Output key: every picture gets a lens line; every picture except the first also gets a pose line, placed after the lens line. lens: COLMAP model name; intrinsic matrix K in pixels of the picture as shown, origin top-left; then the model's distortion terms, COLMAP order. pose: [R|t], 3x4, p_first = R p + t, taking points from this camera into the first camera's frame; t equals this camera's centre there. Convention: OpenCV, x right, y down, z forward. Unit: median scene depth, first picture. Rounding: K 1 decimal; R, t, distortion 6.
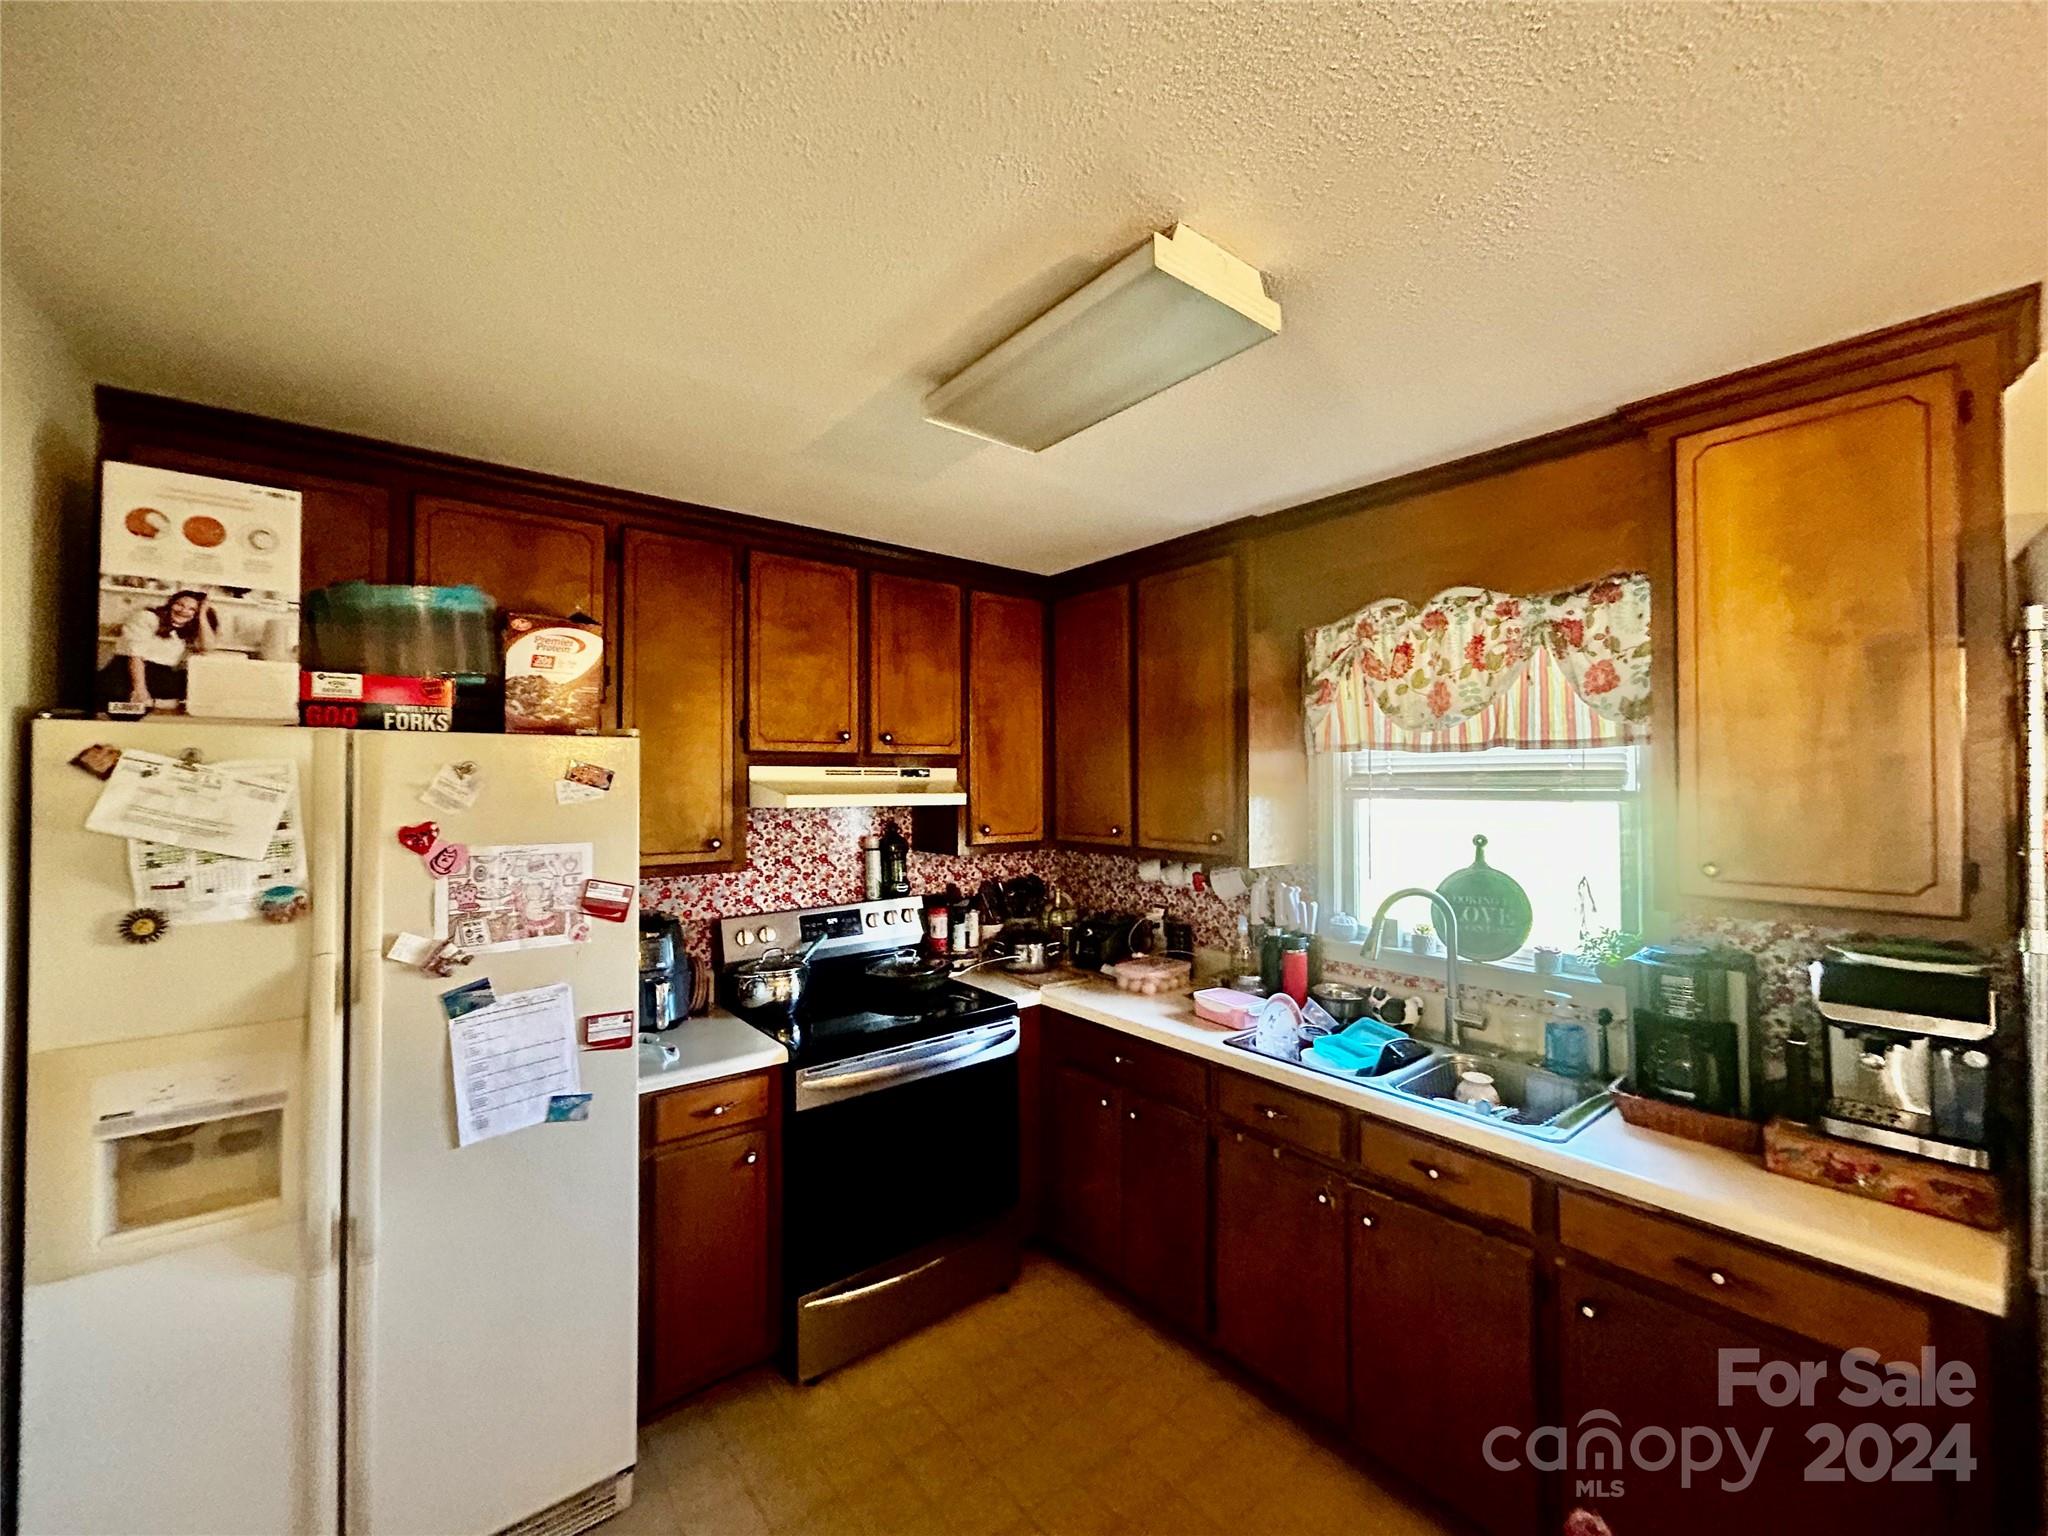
lens RADIAL K [[820.9, 0, 1032.7], [0, 820.9, 775.5], [0, 0, 1]] dist [0.001565, 0.000465]
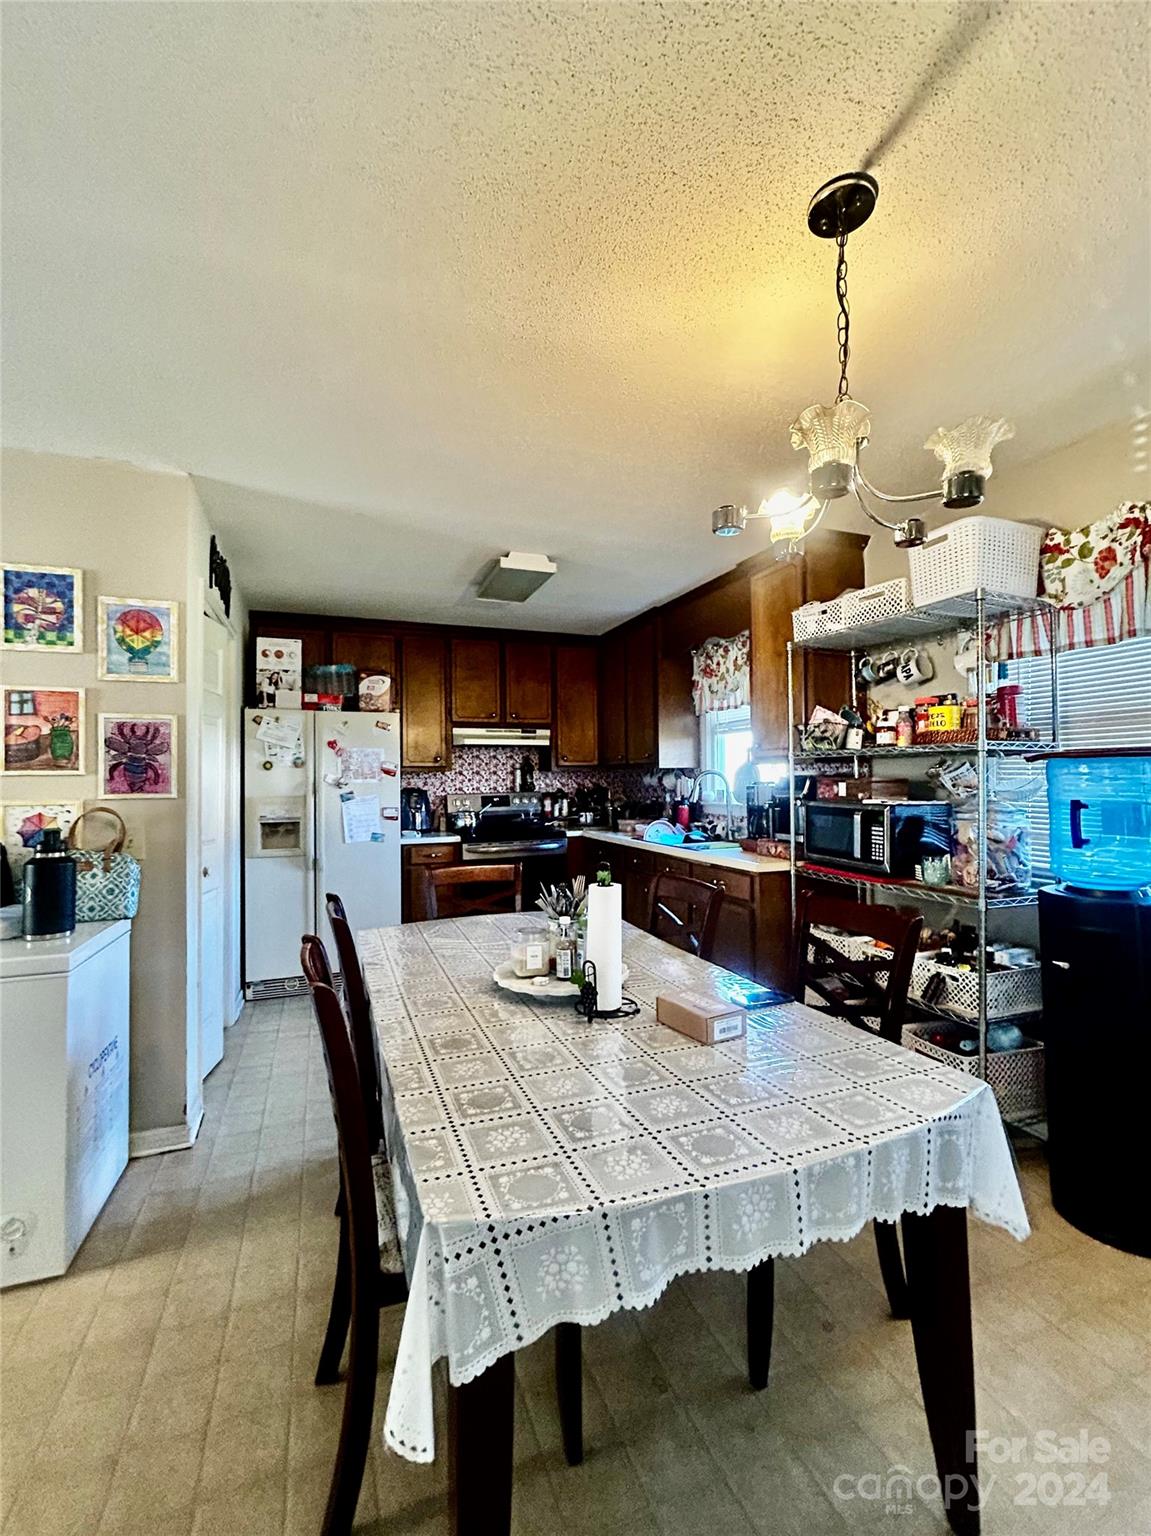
lens RADIAL K [[615.7, 0, 575.5], [0, 615.7, 768.0], [0, 0, 1]] dist [0.001565, 0.000465]
pose [[0.957120, -0.011319, -0.289472, 0.696929], [0.012183, 0.999925, 0.001182, 0.144659], [0.289437, -0.004657, 0.957186, -0.838079]]
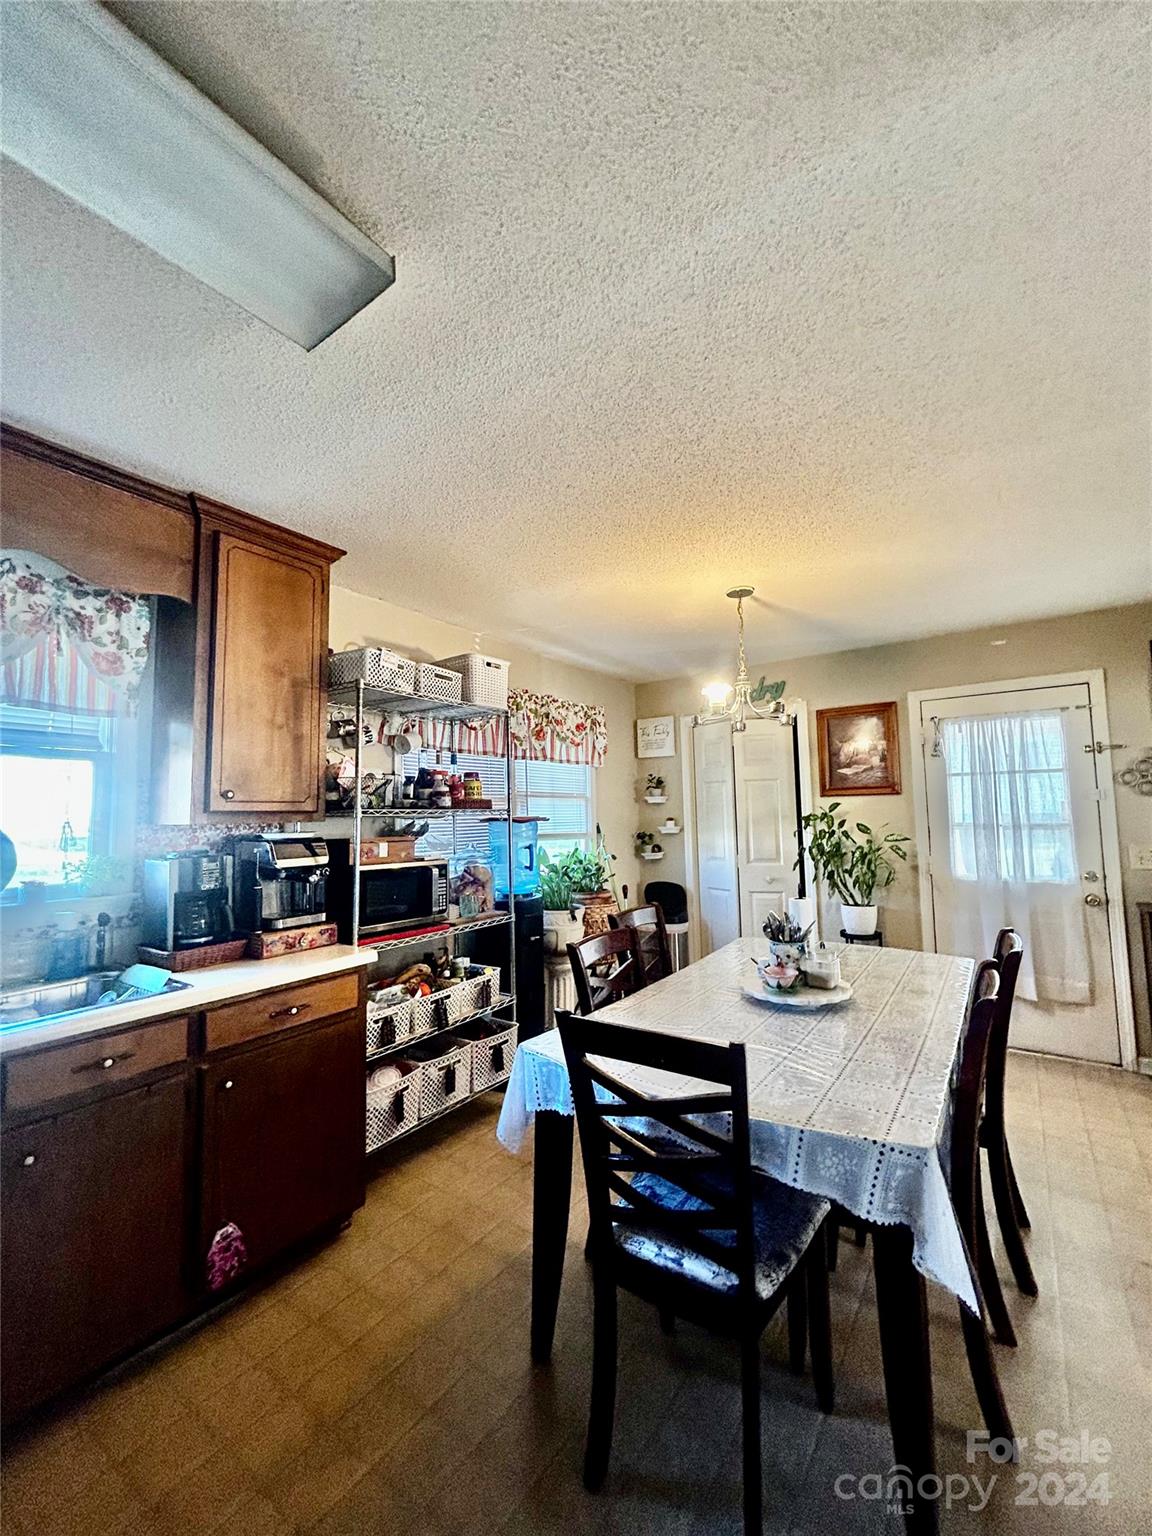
lens RADIAL K [[615.7, 0, 576.0], [0, 615.7, 768.0], [0, 0, 1]] dist [0.001565, 0.000465]
pose [[-0.249472, 0.079042, 0.965151, -0.489881], [0.010015, 0.996821, -0.079047, 0.148003], [-0.968330, -0.010054, -0.249470, 0.559977]]
